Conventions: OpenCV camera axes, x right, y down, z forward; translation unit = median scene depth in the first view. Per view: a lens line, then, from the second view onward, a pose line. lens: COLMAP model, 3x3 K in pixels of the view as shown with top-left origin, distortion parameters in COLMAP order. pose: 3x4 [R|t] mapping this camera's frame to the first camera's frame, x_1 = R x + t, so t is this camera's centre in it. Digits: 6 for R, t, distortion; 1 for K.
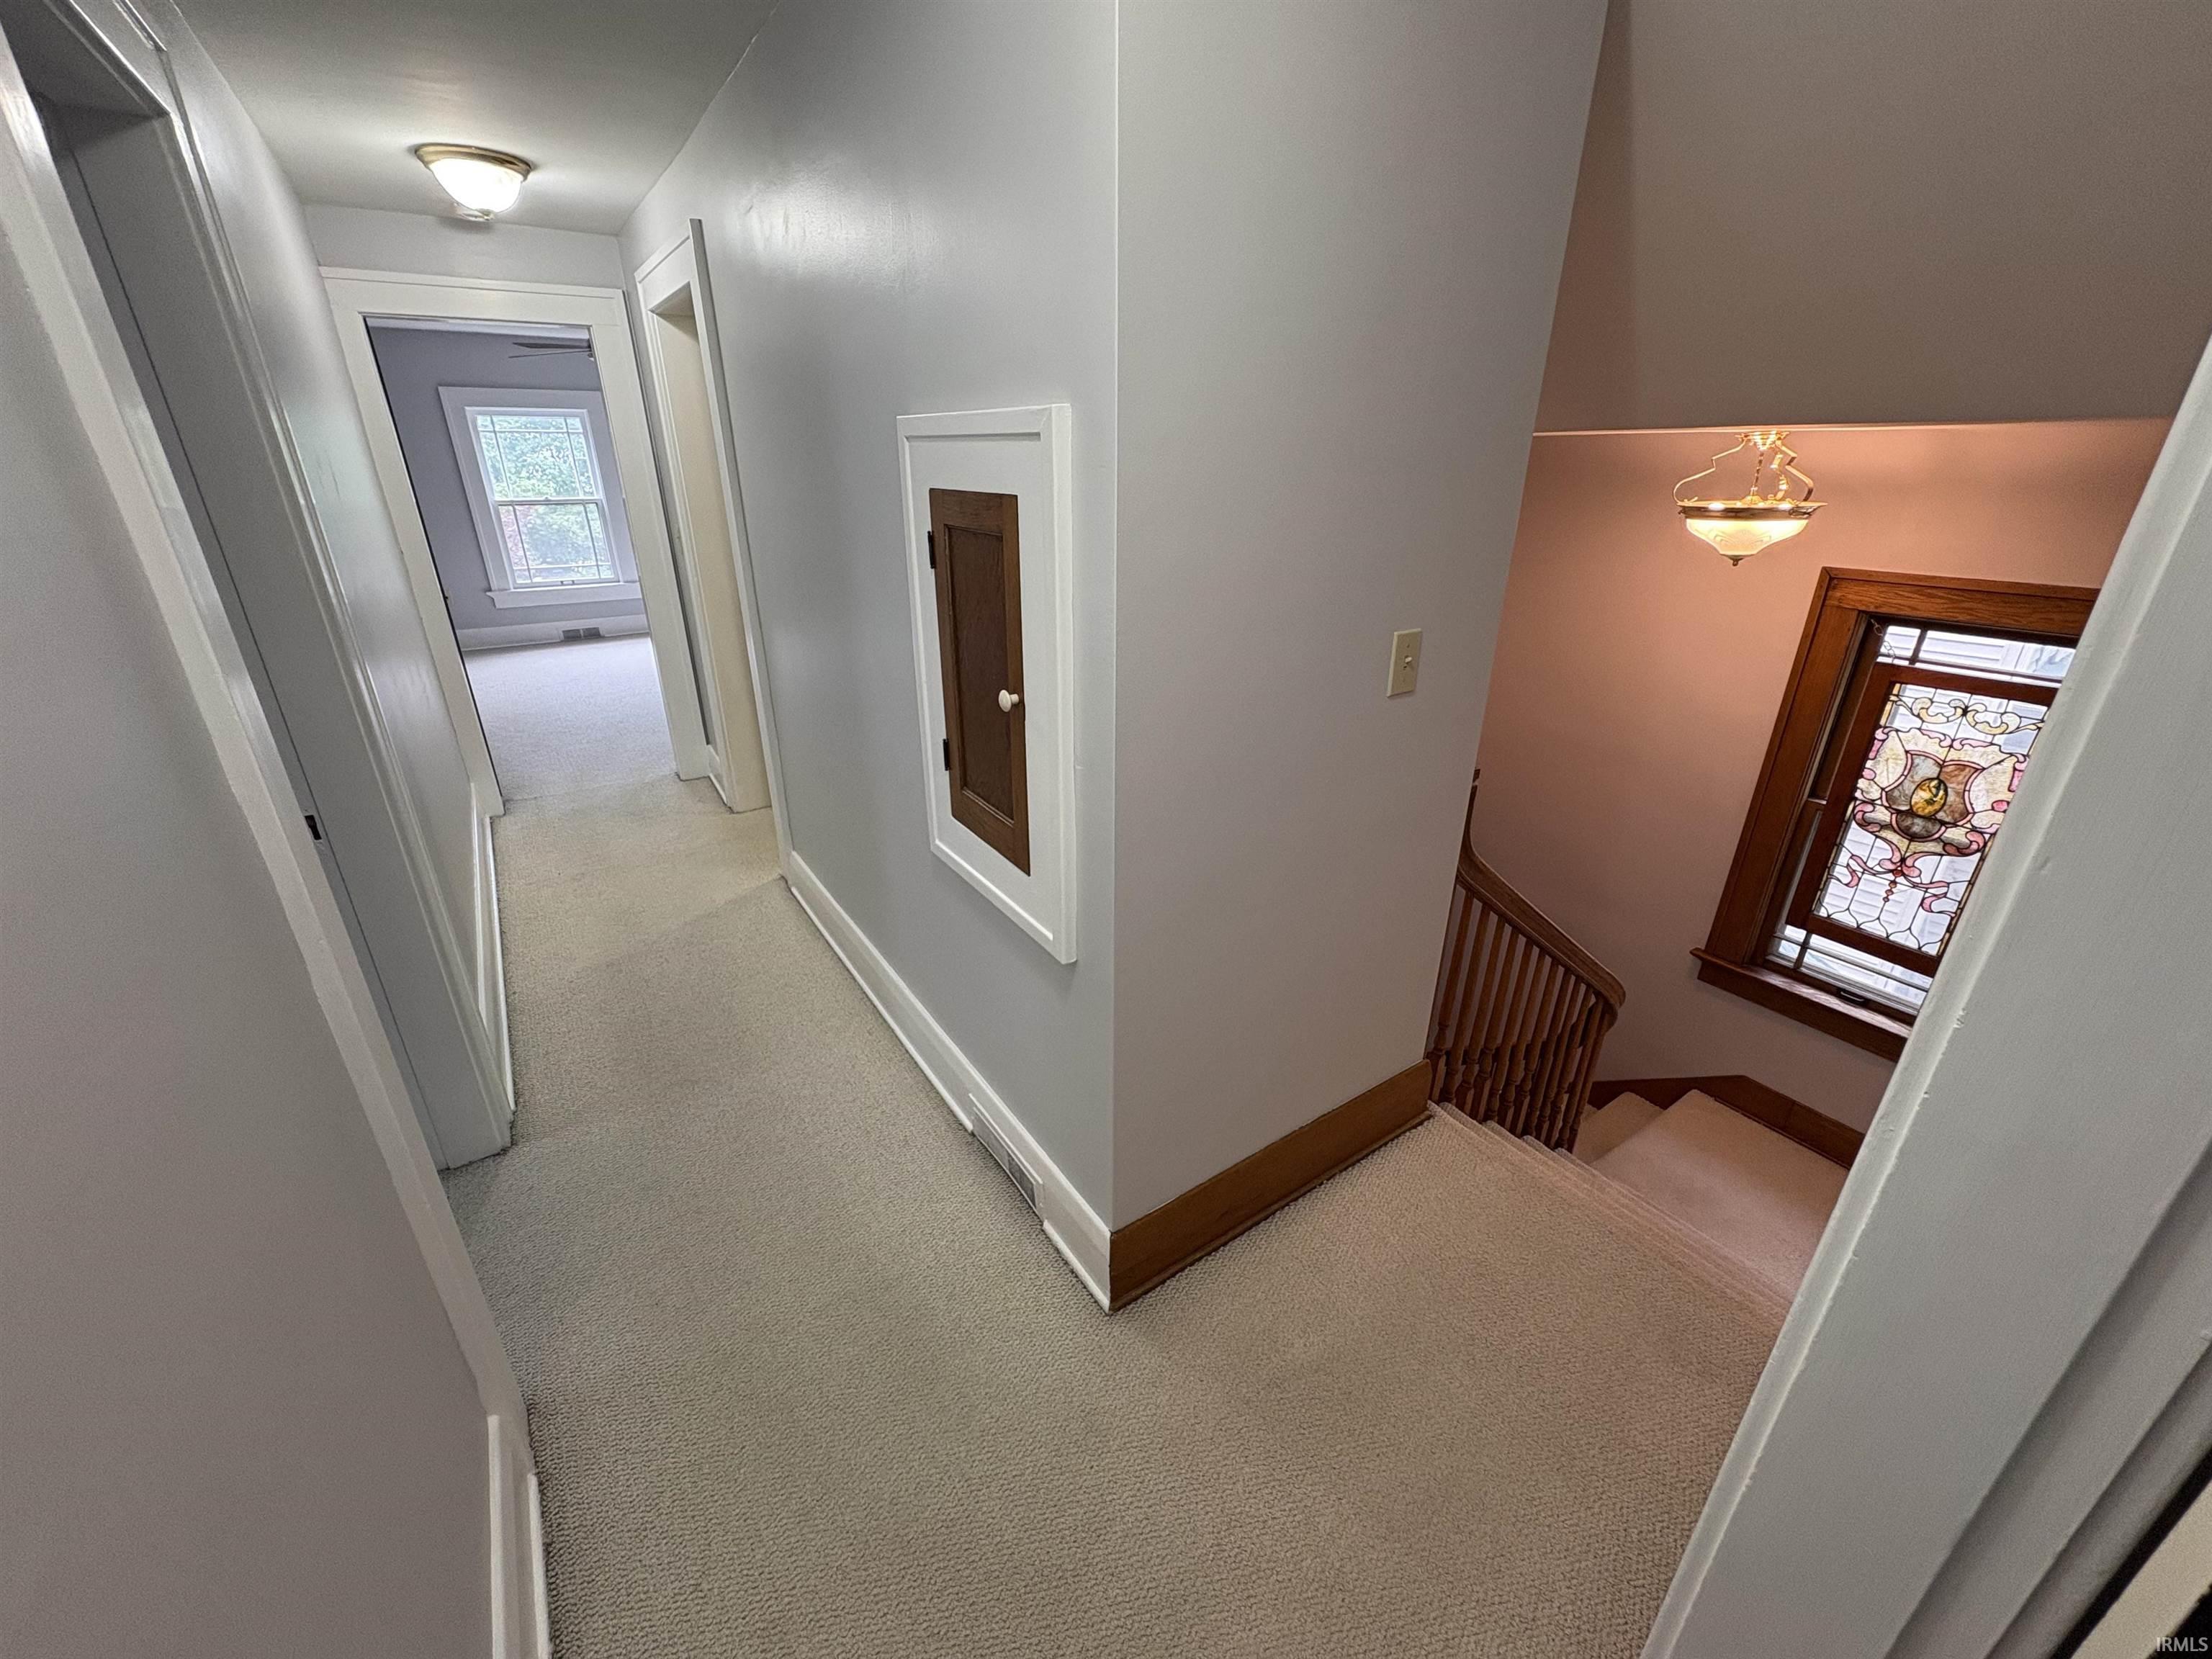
lens RADIAL K [[880.2, 0, 1106.1], [0, 880.2, 828.1], [0, 0, 1]] dist [0.000265, -0.000763]
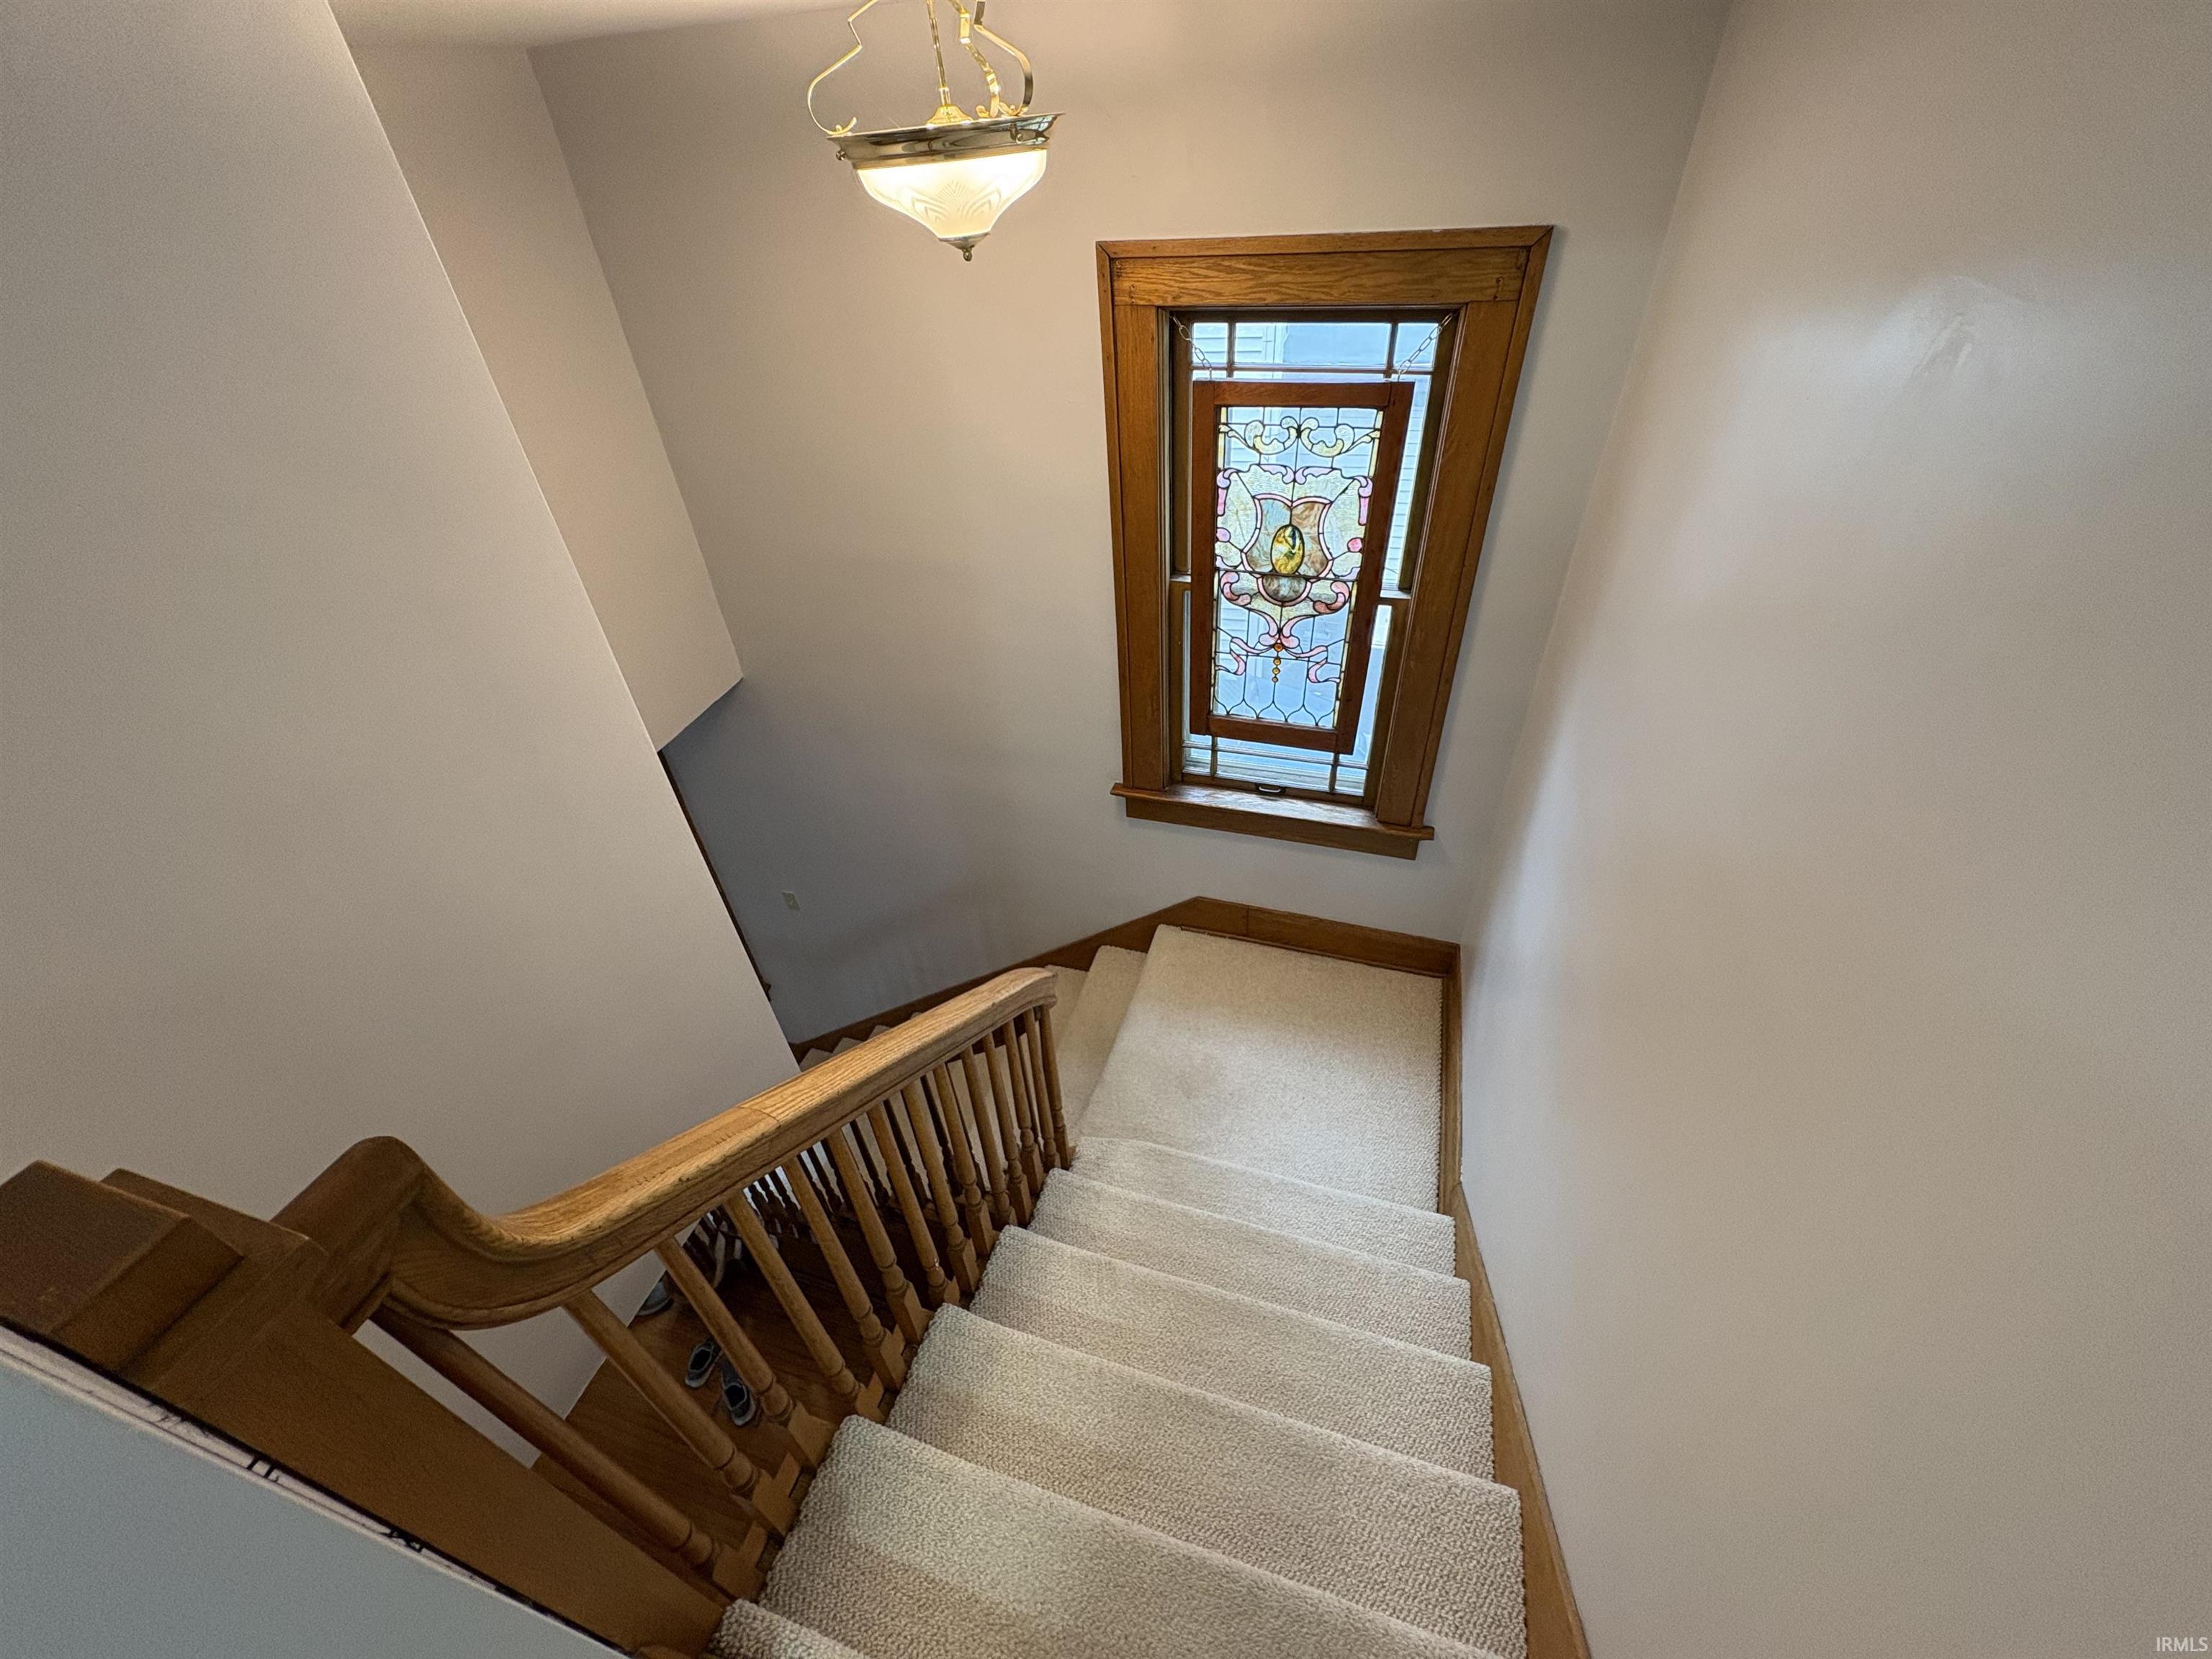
lens RADIAL K [[880.2, 0, 1104.5], [0, 880.2, 828.1], [0, 0, 1]] dist [0.000265, -0.000763]
pose [[0.780510, -0.424950, 0.458498, 0.331133], [0.294208, 0.896826, 0.330370, -0.119294], [-0.551584, -0.122963, 0.825006, 0.399382]]
